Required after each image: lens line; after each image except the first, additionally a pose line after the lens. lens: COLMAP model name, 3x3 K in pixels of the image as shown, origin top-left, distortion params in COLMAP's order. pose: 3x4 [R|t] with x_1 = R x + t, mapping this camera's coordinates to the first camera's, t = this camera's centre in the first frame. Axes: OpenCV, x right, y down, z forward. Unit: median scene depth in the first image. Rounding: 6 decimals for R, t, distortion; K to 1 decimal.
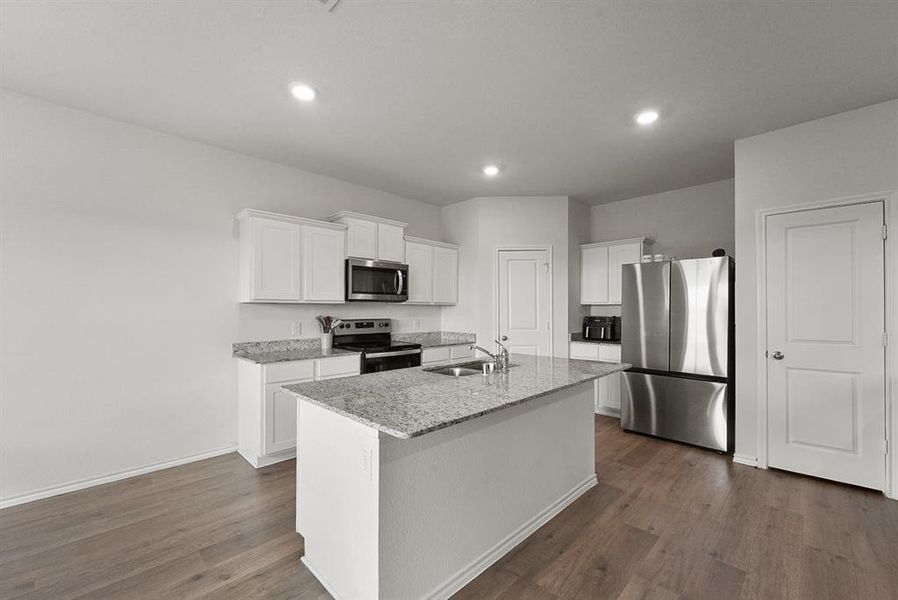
lens RADIAL K [[369.4, 0, 444.7], [0, 369.4, 306.1], [0, 0, 1]] dist [-0.000617, 0.000001]
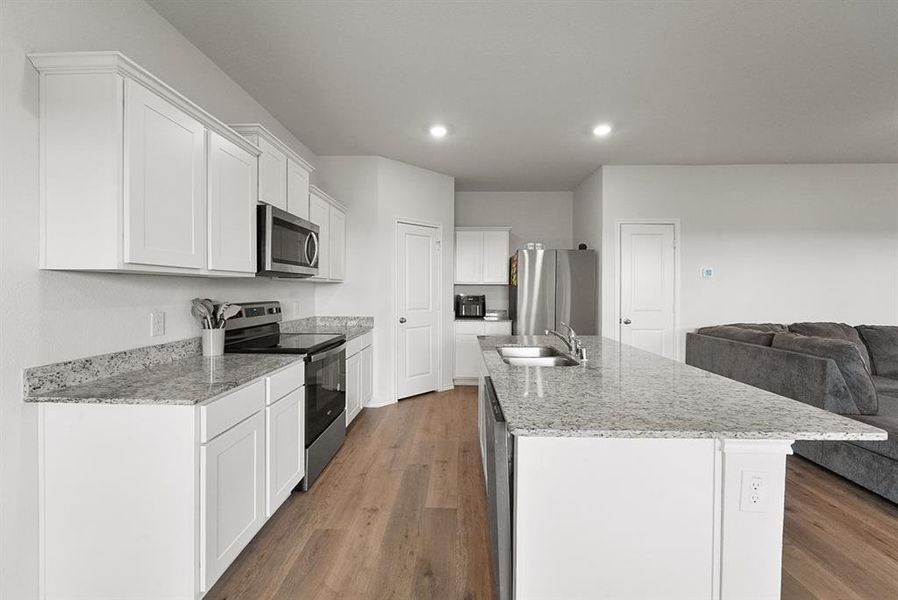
lens RADIAL K [[365.0, 0, 450.0], [0, 365.0, 287.2], [0, 0, 1]] dist [-0.000495, -0.000077]
pose [[0.721823, 0.007455, 0.692038, -0.443489], [-0.011335, 0.999935, 0.001051, 0.004703], [-0.691985, -0.008604, 0.721861, 0.338761]]
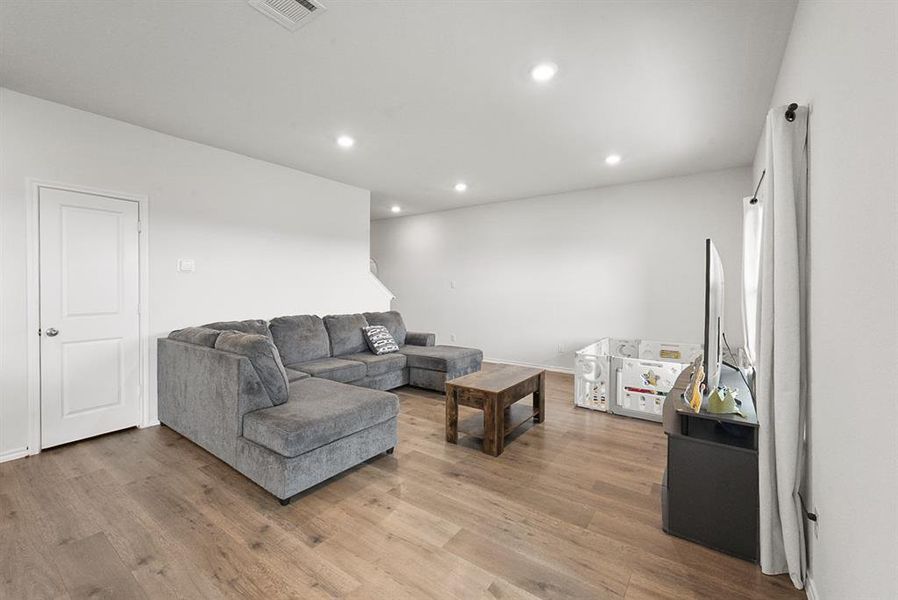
lens RADIAL K [[371.9, 0, 448.4], [0, 371.9, 290.0], [0, 0, 1]] dist [-0.000041, 0.000053]
pose [[-0.163785, -0.007627, 0.986466, -0.187140], [-0.009892, 0.999933, 0.006089, 0.003501], [-0.986446, -0.008761, -0.163850, 0.092384]]
